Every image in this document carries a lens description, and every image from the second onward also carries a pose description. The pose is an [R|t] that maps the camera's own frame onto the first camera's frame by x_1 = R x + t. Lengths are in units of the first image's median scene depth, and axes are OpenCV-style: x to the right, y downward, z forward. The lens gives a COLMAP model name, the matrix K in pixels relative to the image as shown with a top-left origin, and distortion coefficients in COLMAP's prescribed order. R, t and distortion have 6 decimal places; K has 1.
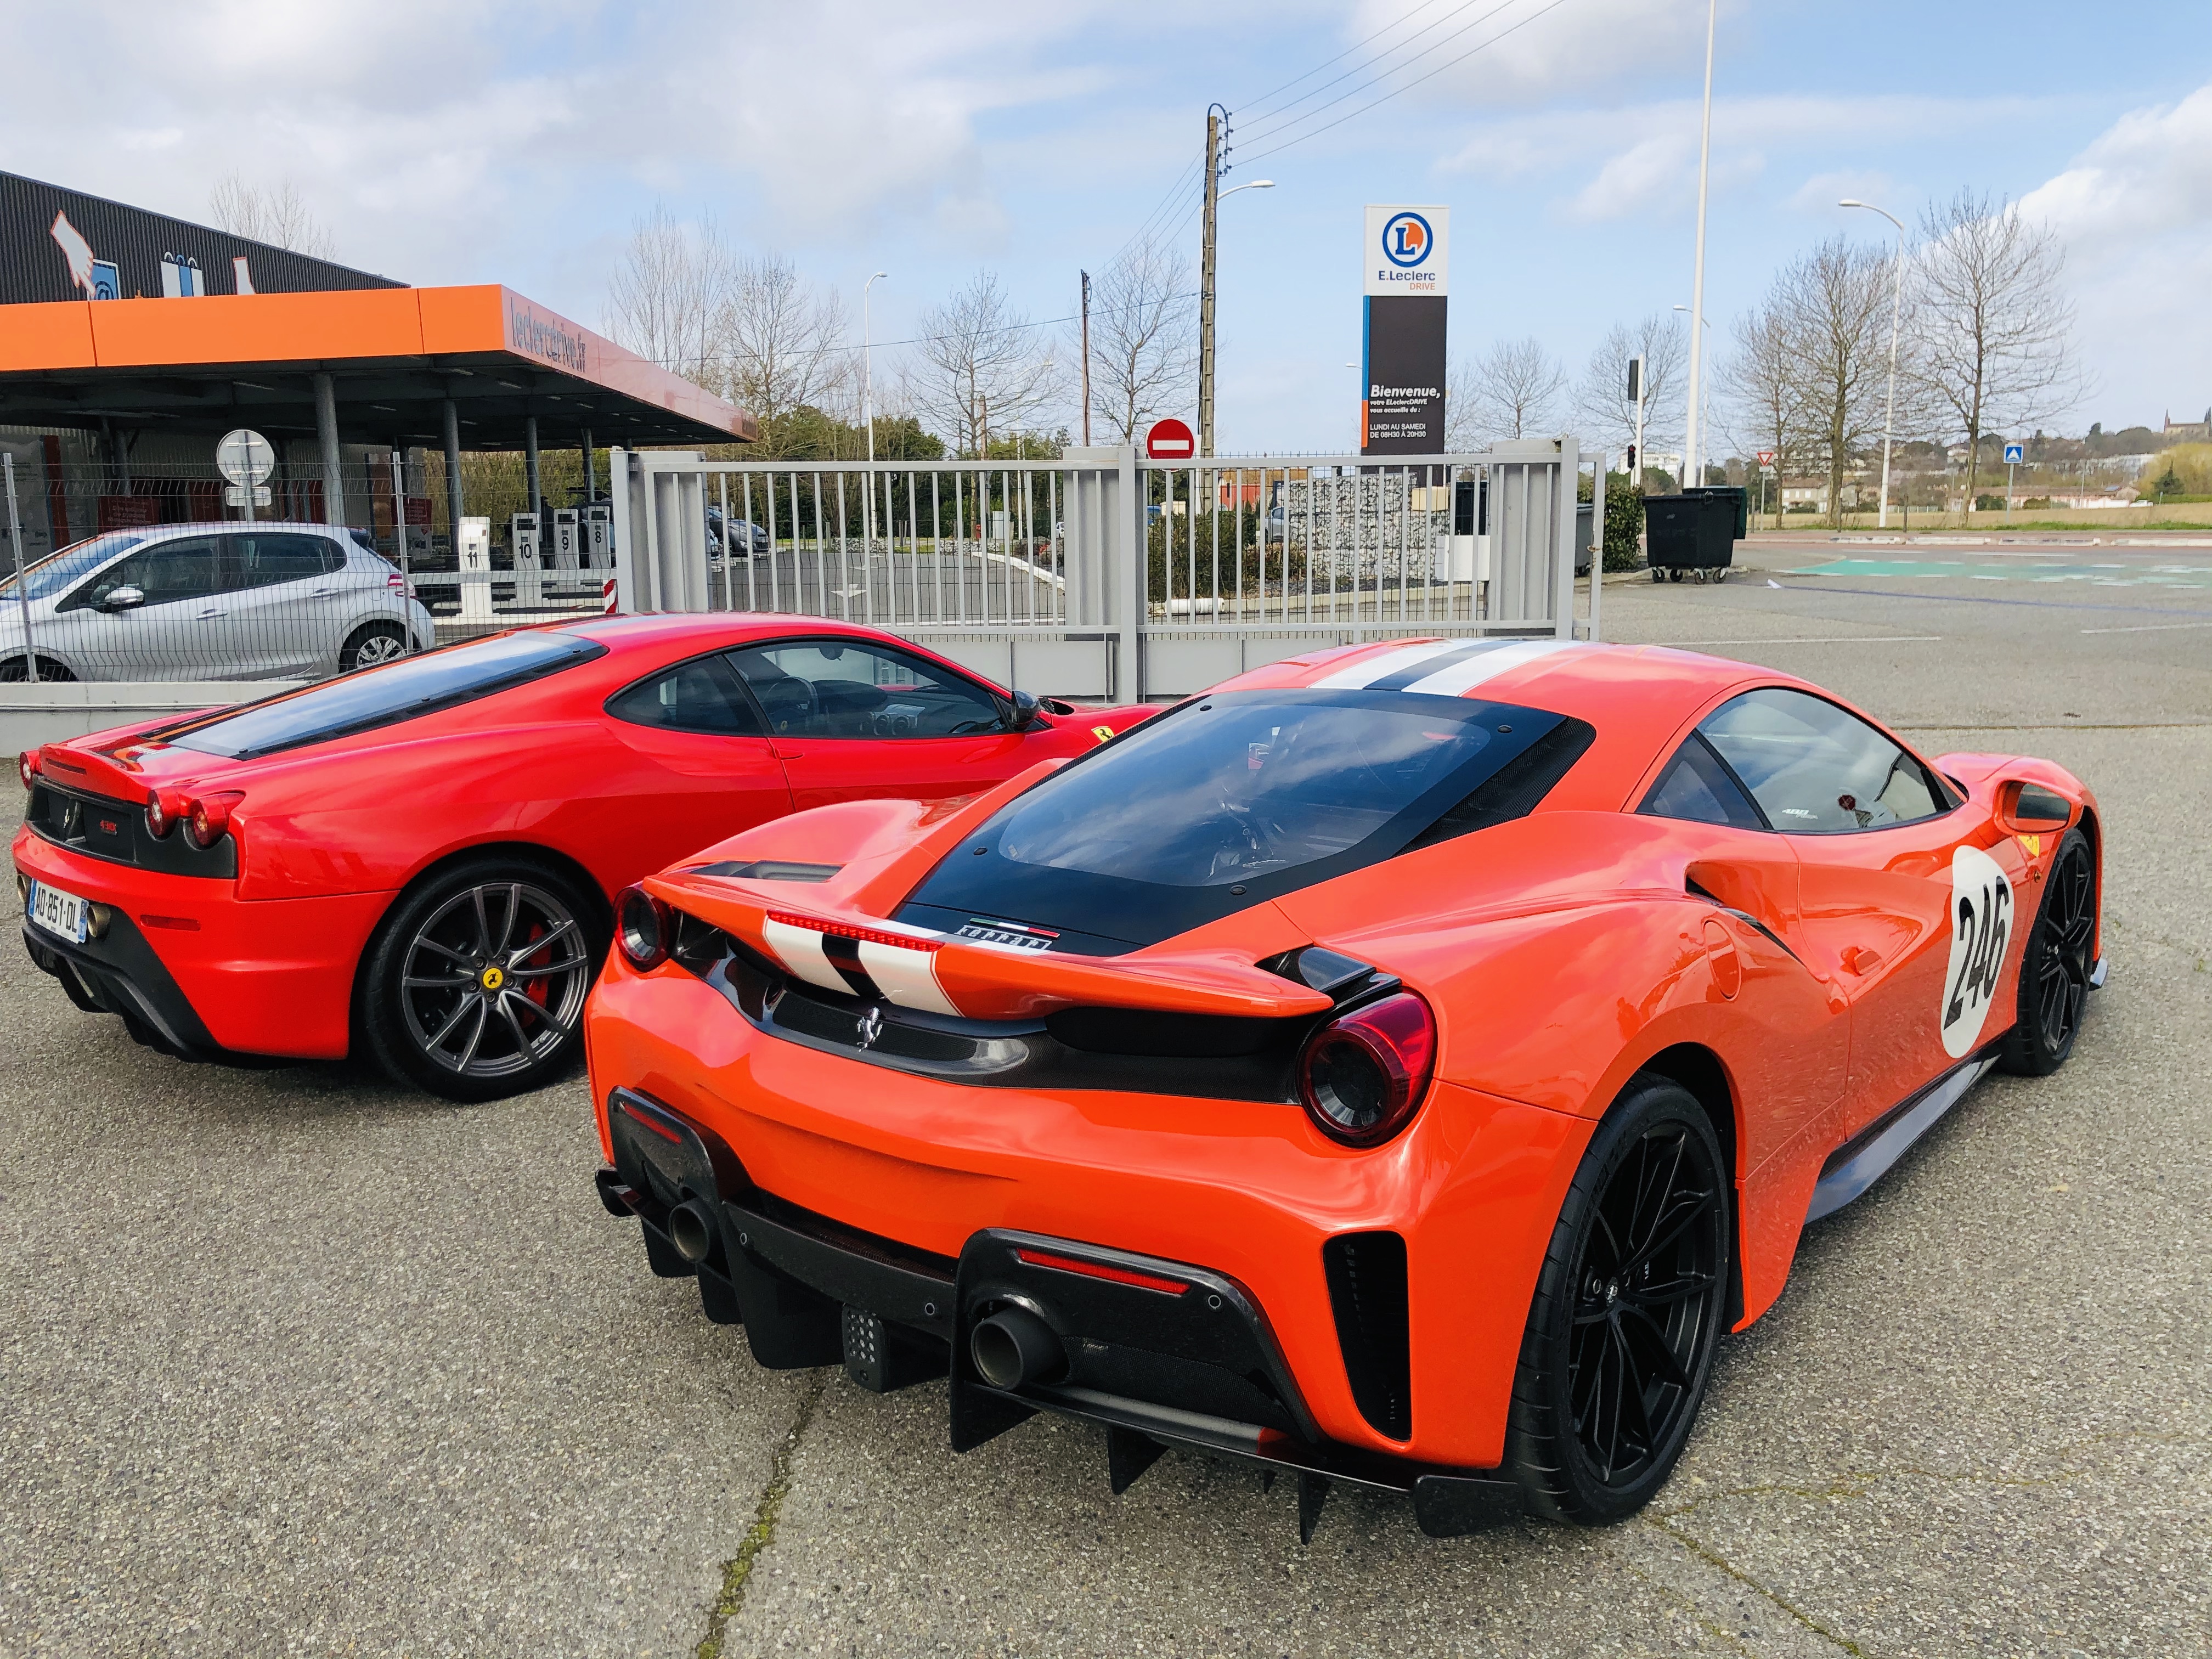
lens RADIAL K [[1841.9, 0, 1095.8], [0, 1841.9, 827.2], [0, 0, 1]] dist [0.014662, 0.010886]
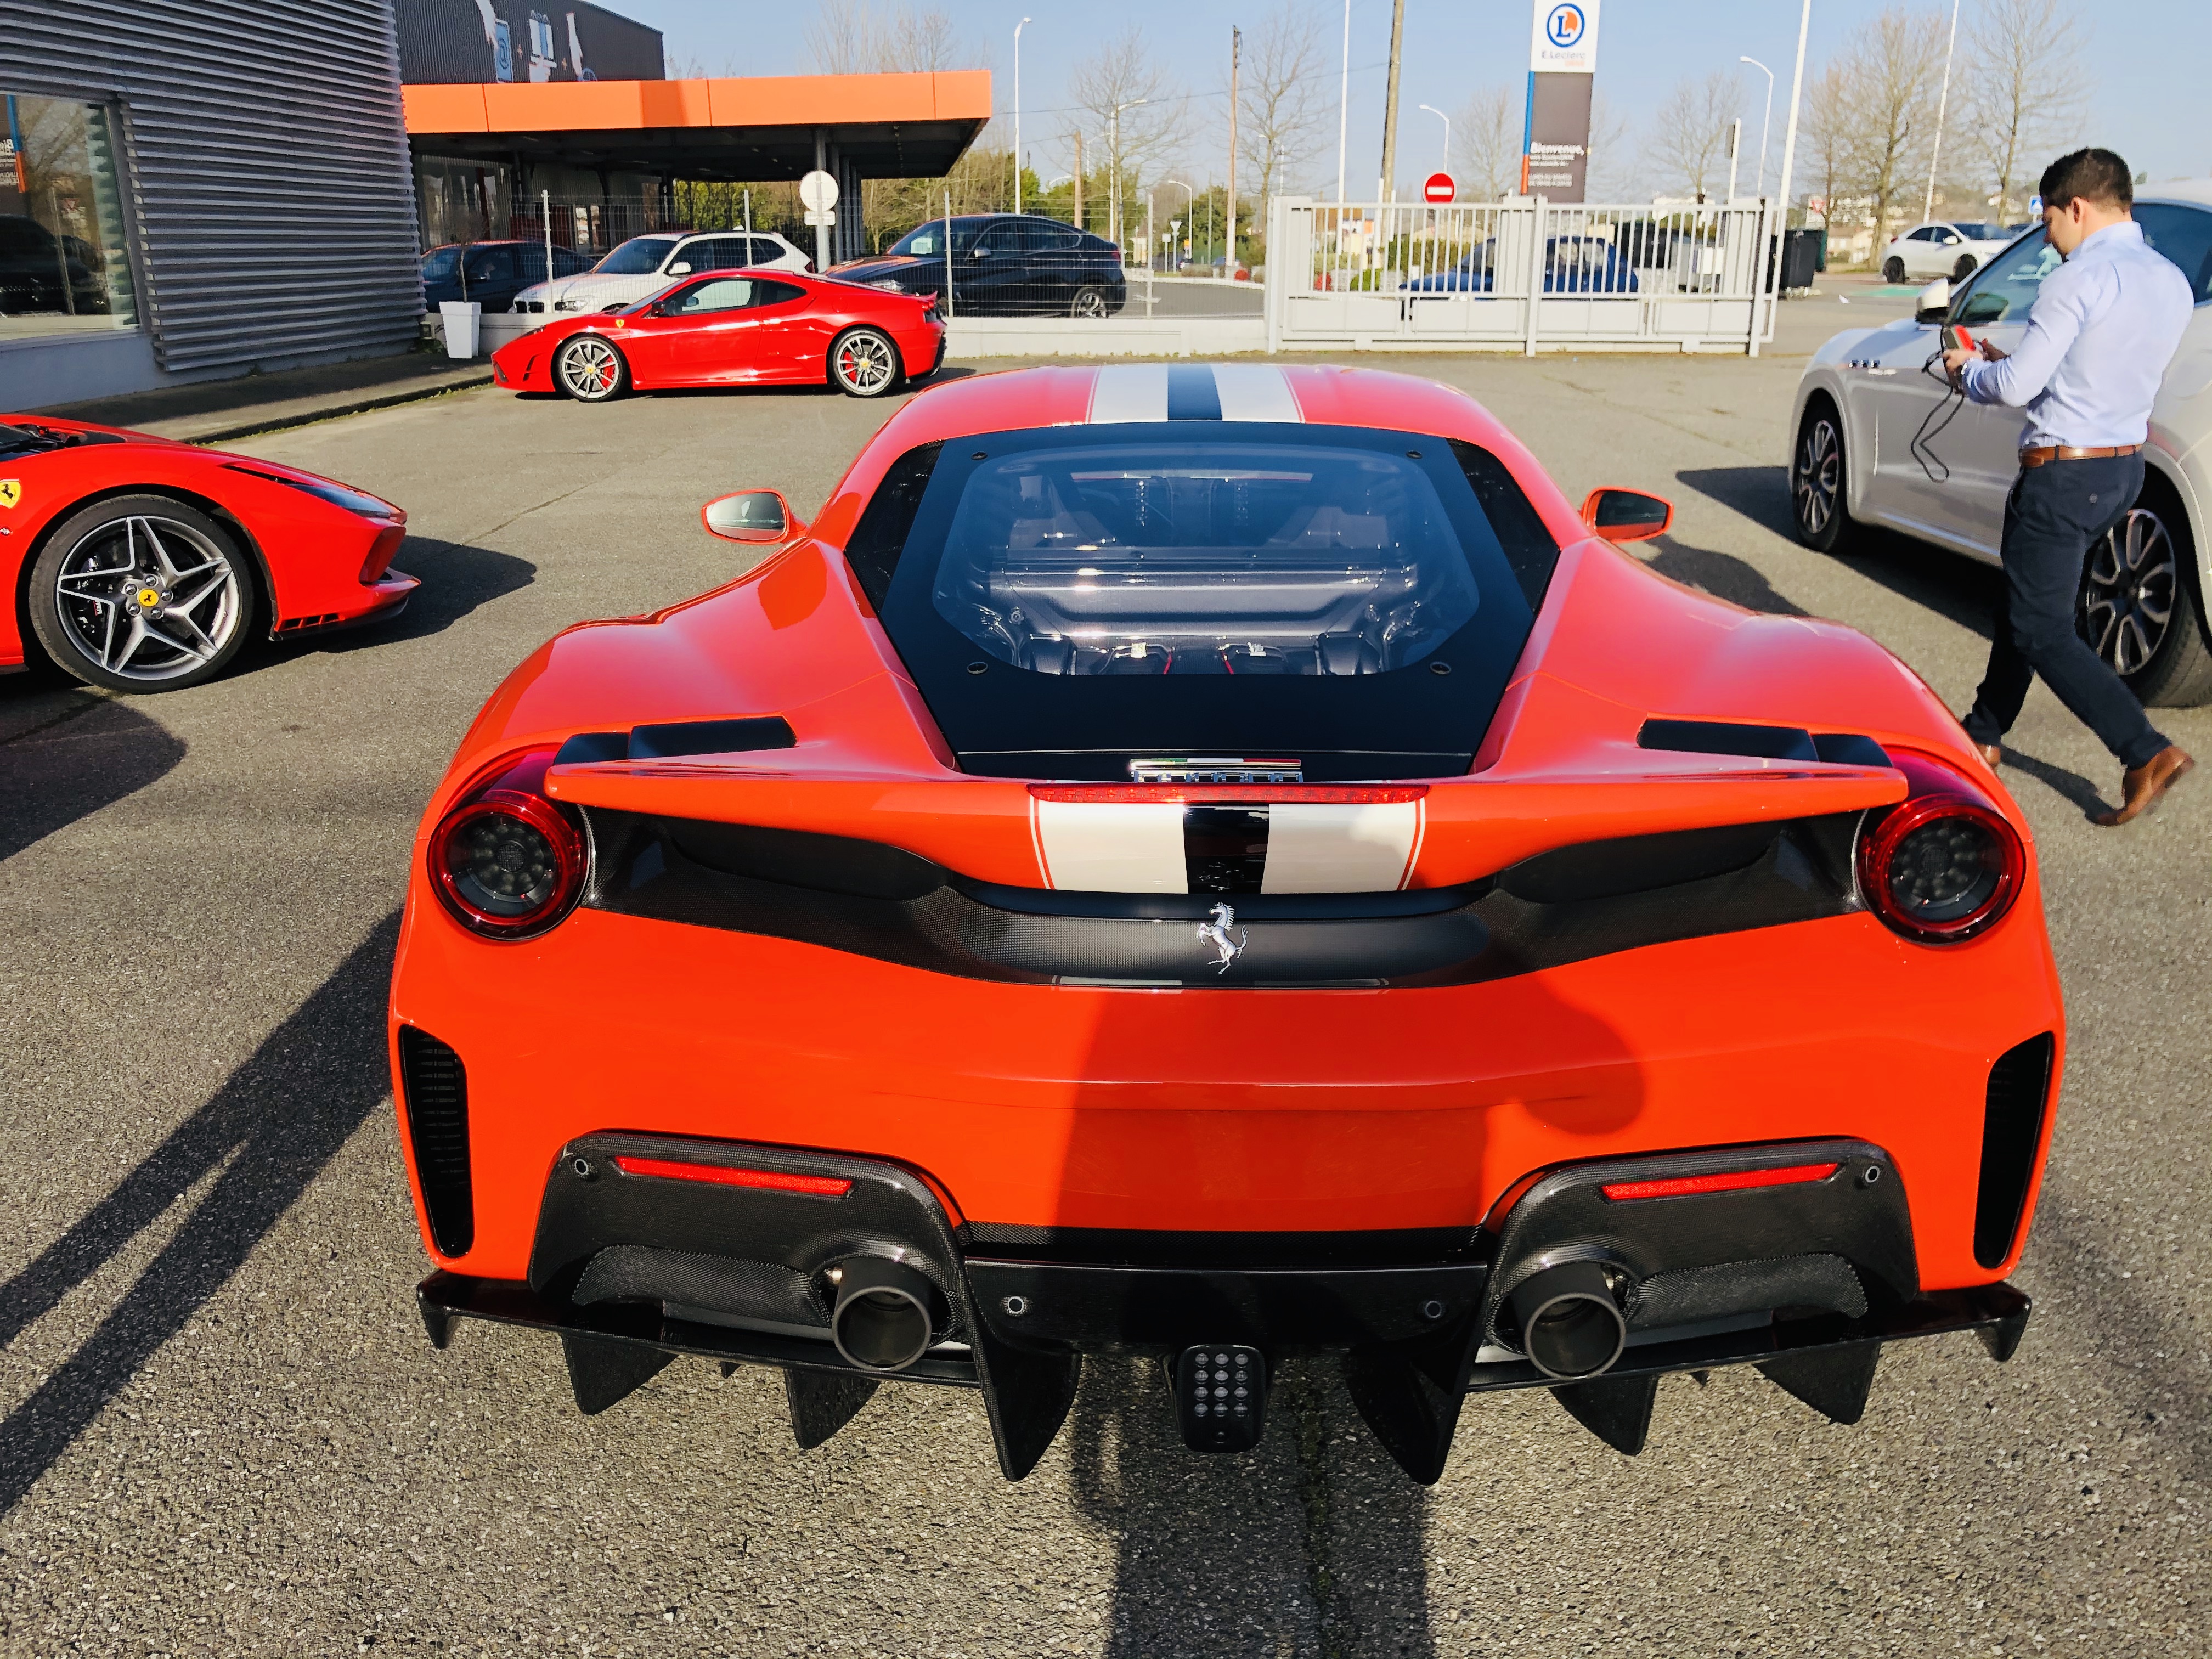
lens RADIAL K [[1841.9, 0, 1095.8], [0, 1841.9, 827.2], [0, 0, 1]] dist [0.014662, 0.010886]
pose [[0.999837, 0.018077, -0.000281, -0.083233], [-0.017880, 0.990999, 0.132667, 0.039198], [0.002677, -0.132640, 0.991161, -0.197812]]
